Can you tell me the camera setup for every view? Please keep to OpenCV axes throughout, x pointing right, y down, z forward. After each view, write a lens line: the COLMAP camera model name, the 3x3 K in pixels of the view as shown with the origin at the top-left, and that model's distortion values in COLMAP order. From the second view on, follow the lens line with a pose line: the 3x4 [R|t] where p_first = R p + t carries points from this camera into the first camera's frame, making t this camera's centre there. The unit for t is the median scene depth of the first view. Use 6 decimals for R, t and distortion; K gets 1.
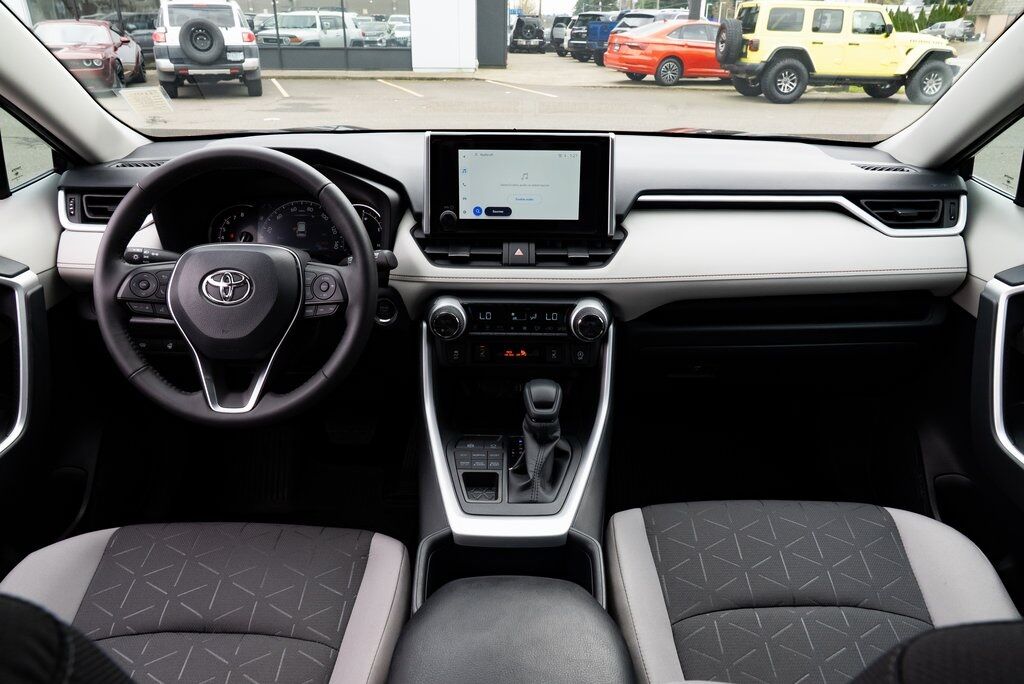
lens RADIAL K [[695.8, 0, 512.0], [0, 695.8, 342.0], [0, 0, 1]] dist [-0.039884, 0.027905]
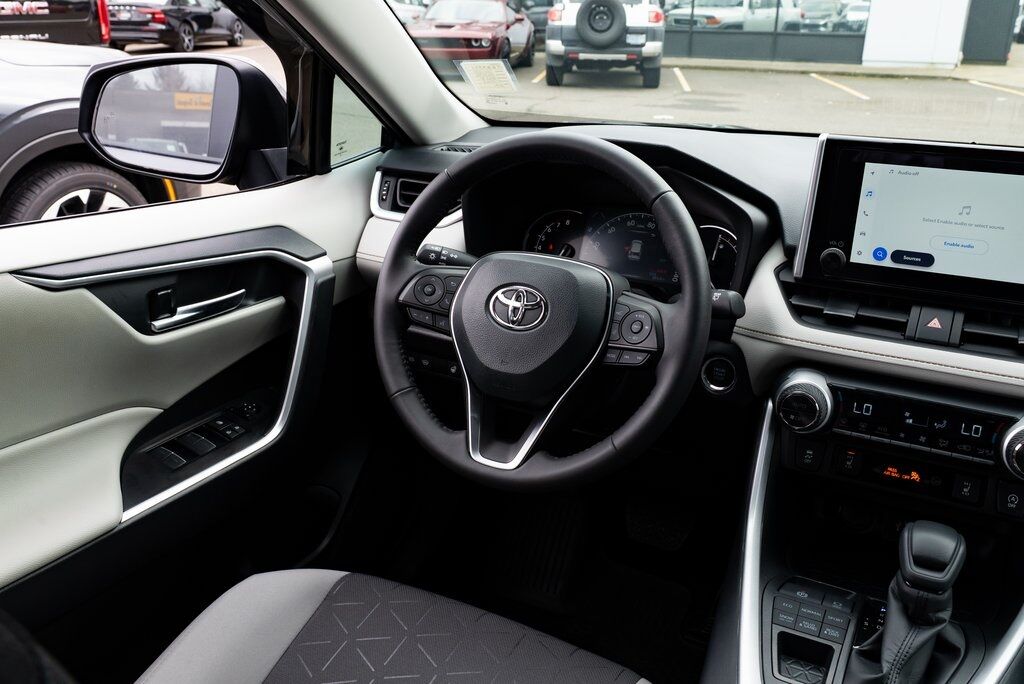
lens RADIAL K [[913.6, 0, 512.0], [0, 913.6, 342.0], [0, 0, 1]] dist [-0.010751, 0.021046]
pose [[0.883401, 0.163598, -0.439133, 0.034780], [-0.196511, 0.980036, -0.030209, -0.006704], [0.425424, 0.112981, 0.897914, 0.054877]]
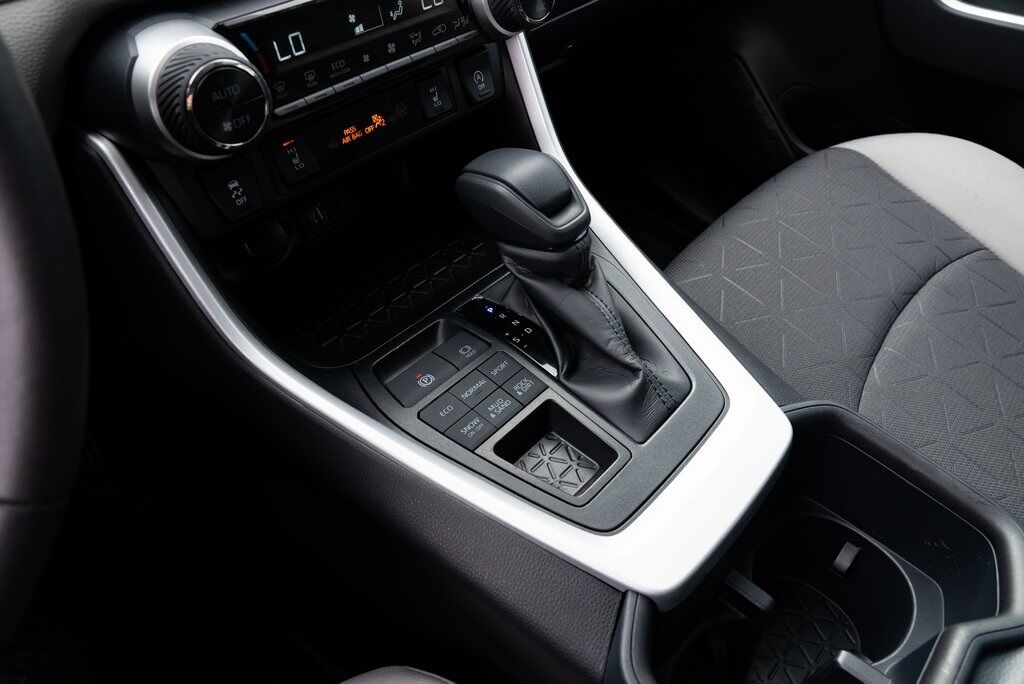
lens RADIAL K [[695.8, 0, 512.0], [0, 695.8, 342.0], [0, 0, 1]] dist [-0.039884, 0.027905]
pose [[0.672151, -0.525566, 0.521530, -0.196902], [0.310660, 0.839561, 0.445677, -0.029359], [-0.672088, -0.137544, 0.727584, 0.592162]]
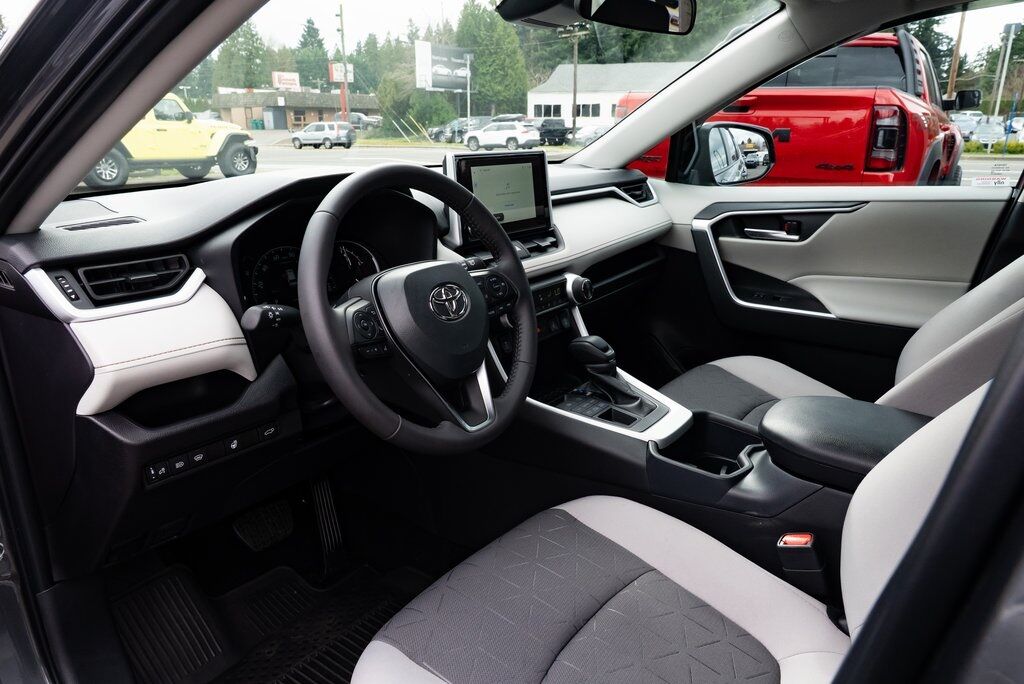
lens RADIAL K [[695.8, 0, 512.0], [0, 695.8, 342.0], [0, 0, 1]] dist [-0.039884, 0.027905]
pose [[0.585524, -0.247157, 0.772059, -0.875982], [0.334936, 0.941056, 0.047245, -0.034221], [-0.738228, 0.230927, 0.633792, 0.261618]]
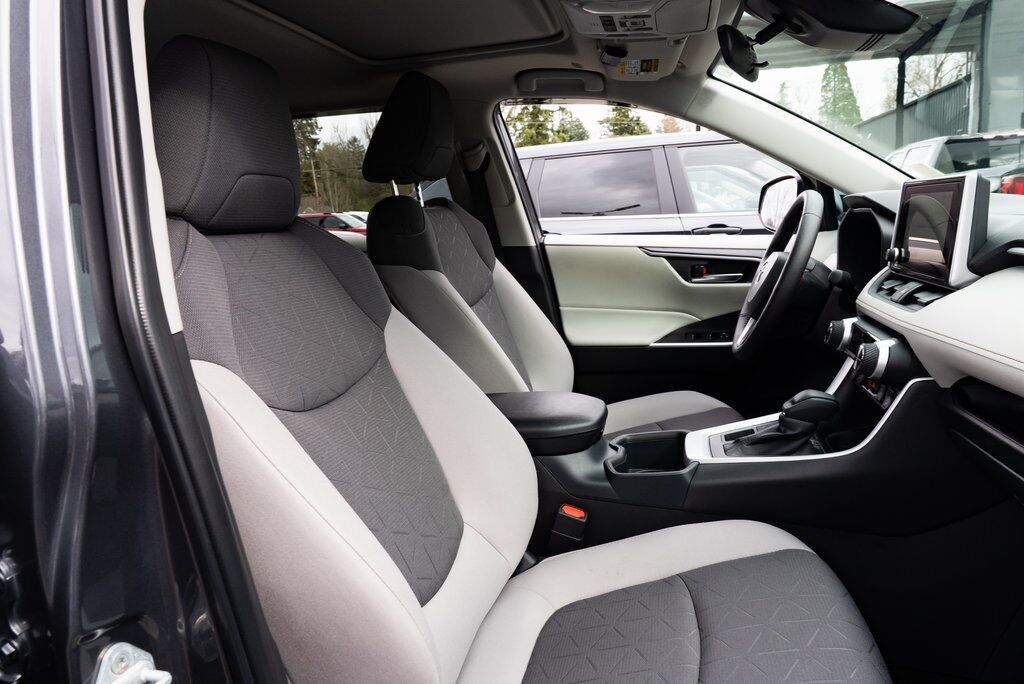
lens RADIAL K [[695.8, 0, 512.0], [0, 695.8, 342.0], [0, 0, 1]] dist [-0.039884, 0.027905]
pose [[-0.222797, 0.171708, -0.959624, 1.018663], [-0.347600, 0.905673, 0.242757, -0.095312], [0.910788, 0.387651, -0.142096, 0.585466]]
